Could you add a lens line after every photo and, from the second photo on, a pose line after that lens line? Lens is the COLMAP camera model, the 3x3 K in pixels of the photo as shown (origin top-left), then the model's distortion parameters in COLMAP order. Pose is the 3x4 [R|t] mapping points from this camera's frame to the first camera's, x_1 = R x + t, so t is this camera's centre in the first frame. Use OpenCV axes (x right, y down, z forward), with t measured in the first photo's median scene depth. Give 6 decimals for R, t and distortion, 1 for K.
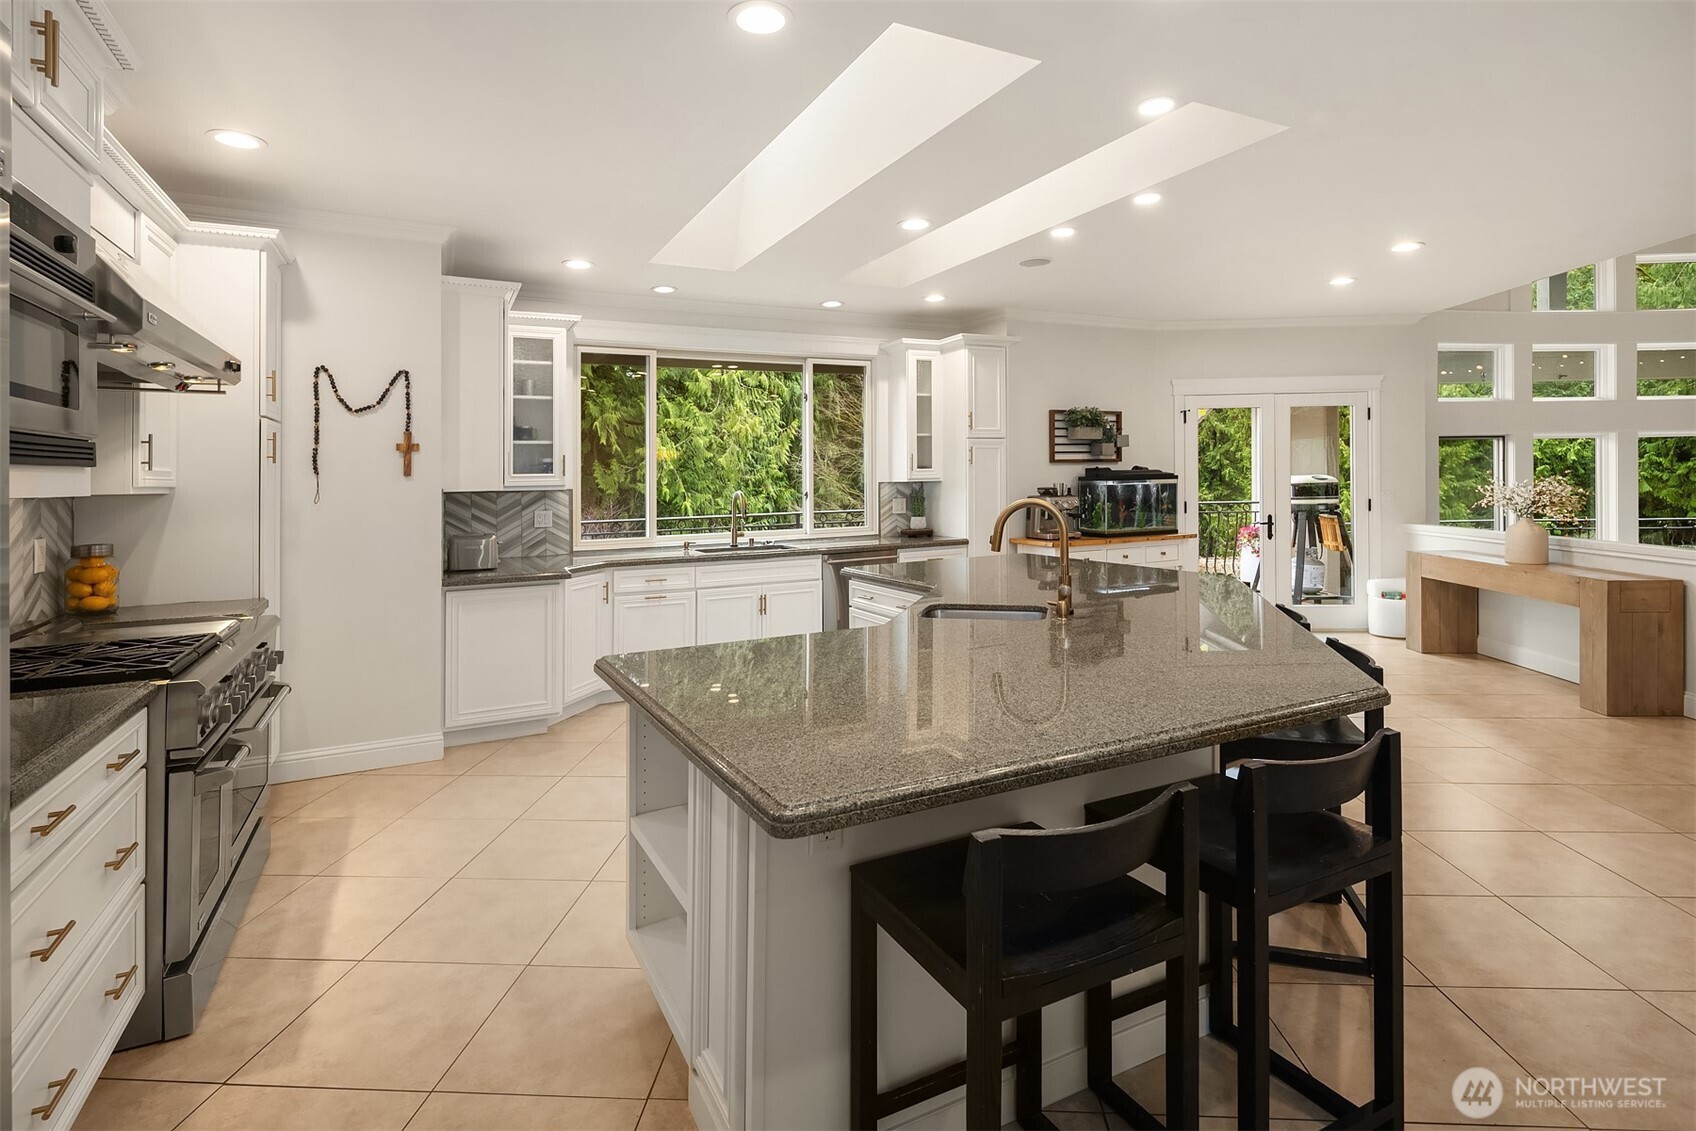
lens RADIAL K [[819.7, 0, 845.3], [0, 819.7, 444.8], [0, 0, 1]] dist [0.001643, -0.000550]
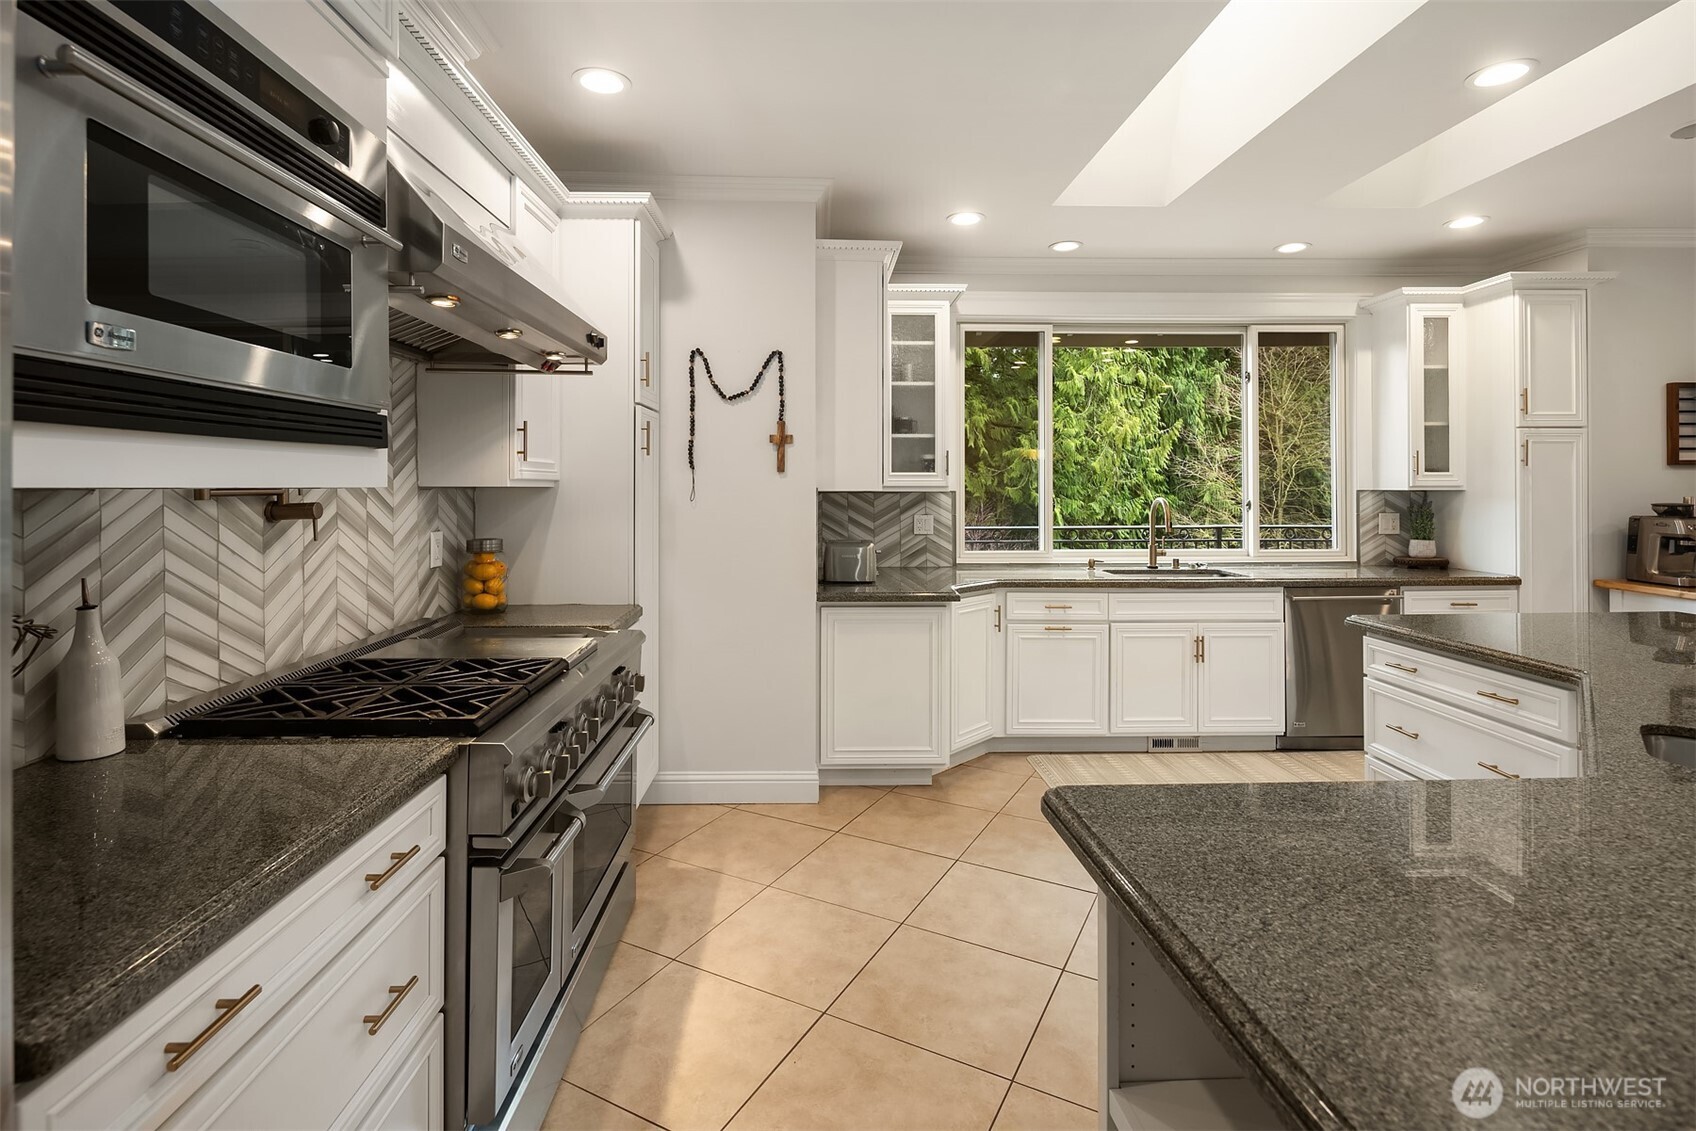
lens RADIAL K [[819.7, 0, 834.6], [0, 819.7, 469.1], [0, 0, 1]] dist [0.001643, -0.000550]
pose [[0.902241, 0.008674, -0.431145, -0.102888], [0.001933, 0.999706, 0.024157, 0.013304], [0.431228, -0.022629, 0.901959, 0.229577]]
